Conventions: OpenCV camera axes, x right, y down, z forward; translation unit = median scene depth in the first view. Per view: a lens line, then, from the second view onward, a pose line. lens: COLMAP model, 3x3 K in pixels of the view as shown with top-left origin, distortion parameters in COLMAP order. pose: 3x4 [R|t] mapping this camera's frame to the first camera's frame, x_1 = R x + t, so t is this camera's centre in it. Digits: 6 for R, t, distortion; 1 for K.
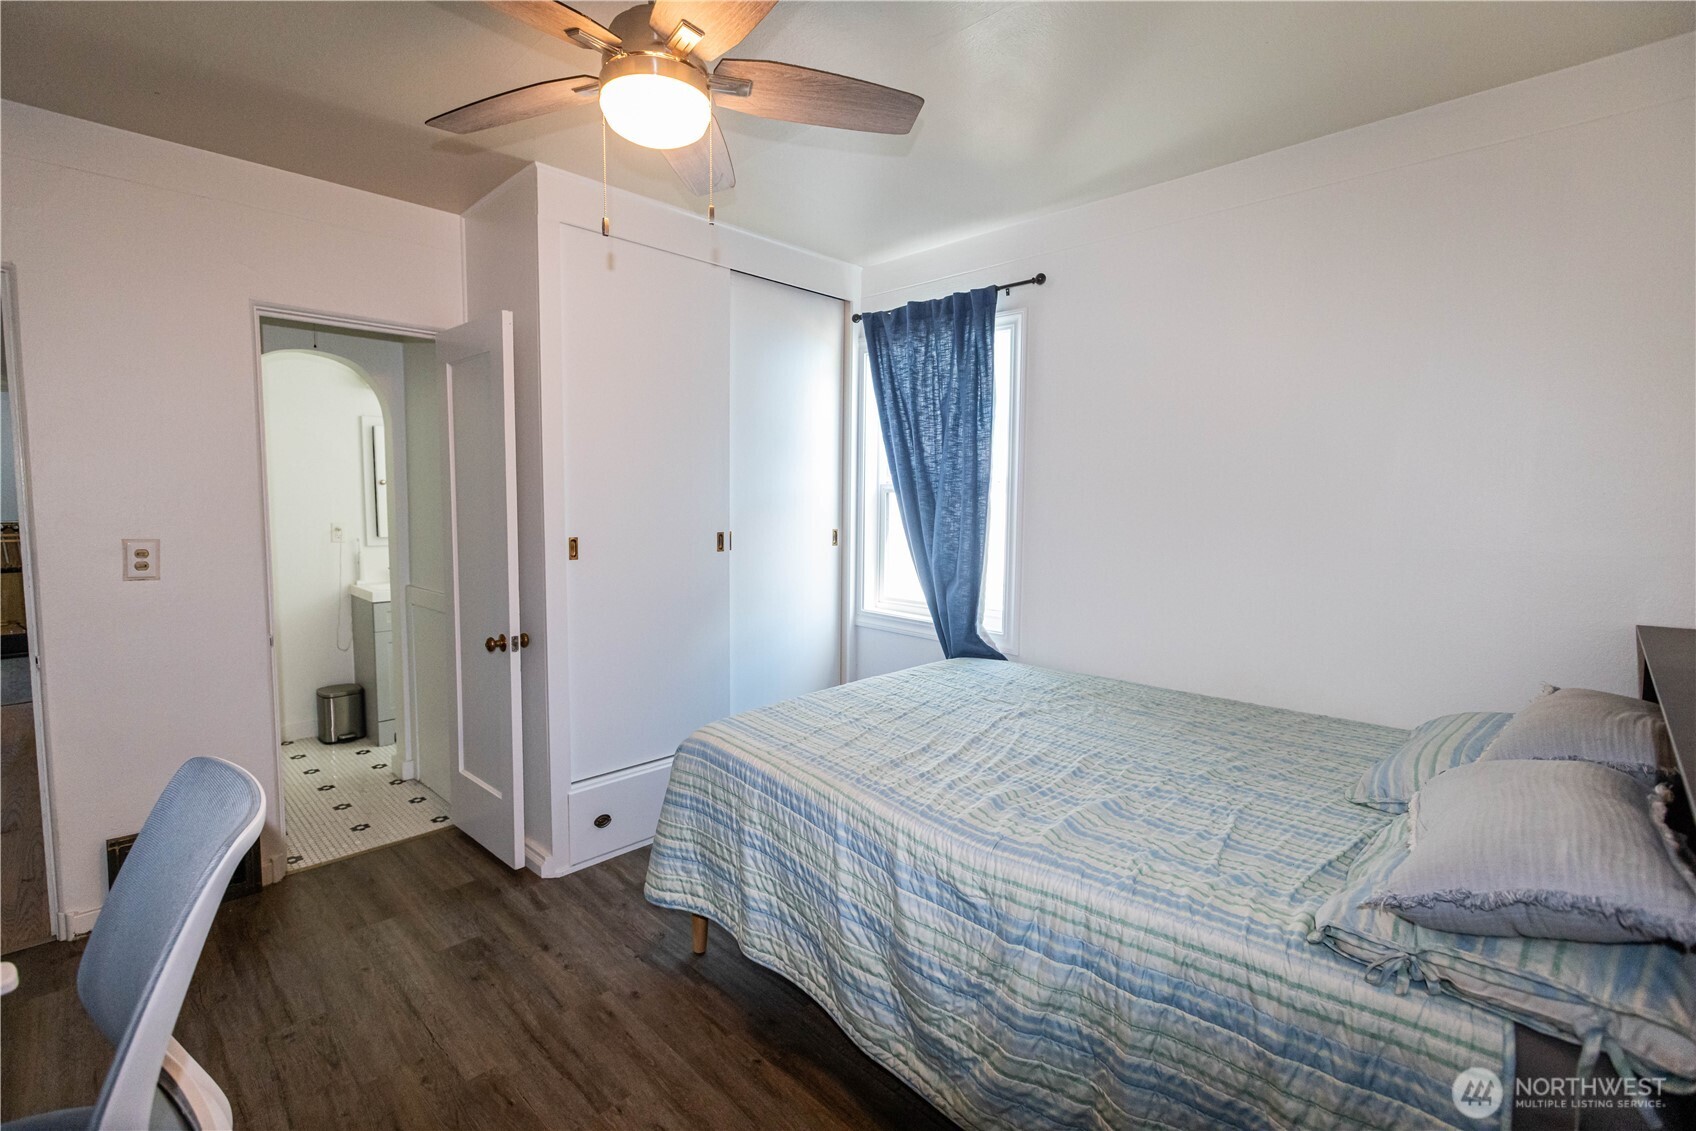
lens RADIAL K [[749.3, 0, 843.4], [0, 749.3, 555.9], [0, 0, 1]] dist [0.000640, -0.000436]
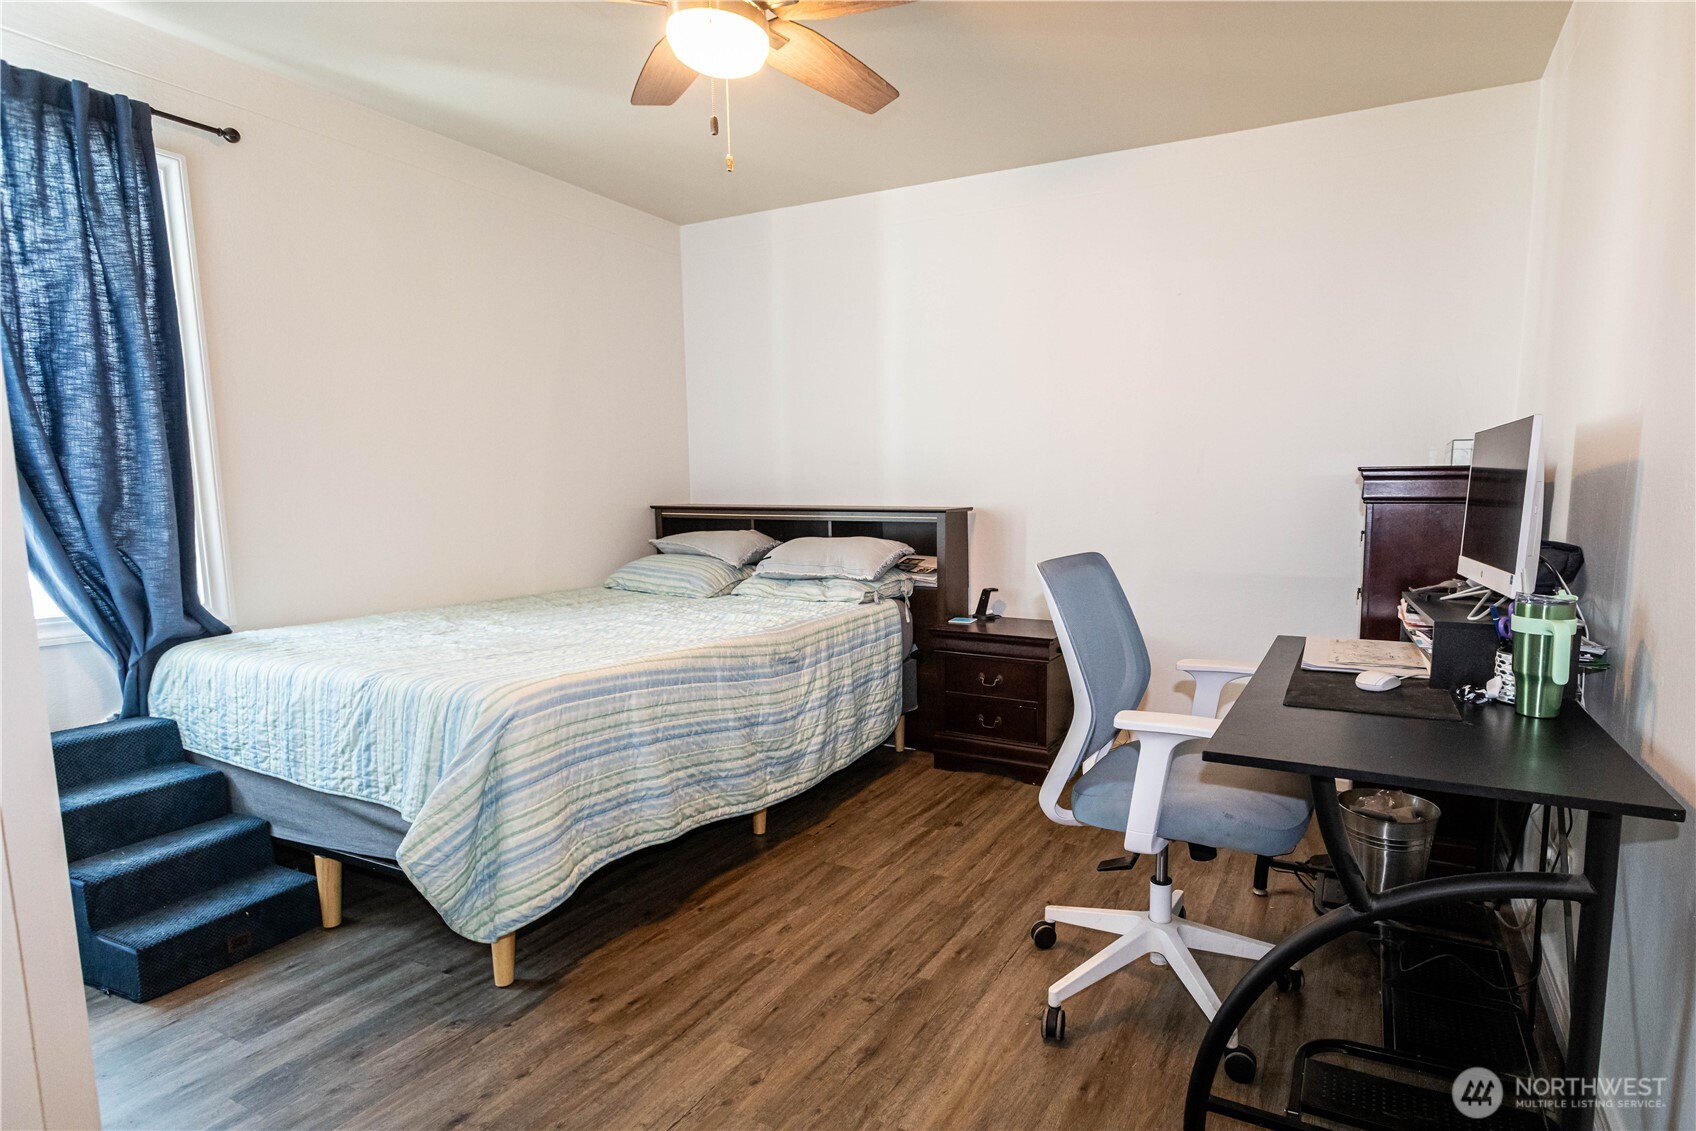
lens RADIAL K [[749.3, 0, 843.4], [0, 749.3, 555.9], [0, 0, 1]] dist [0.000640, -0.000436]
pose [[-0.157364, -0.109653, 0.981434, -1.060413], [0.064034, 0.990592, 0.120943, 0.027608], [-0.985462, 0.081877, -0.148862, 0.820343]]
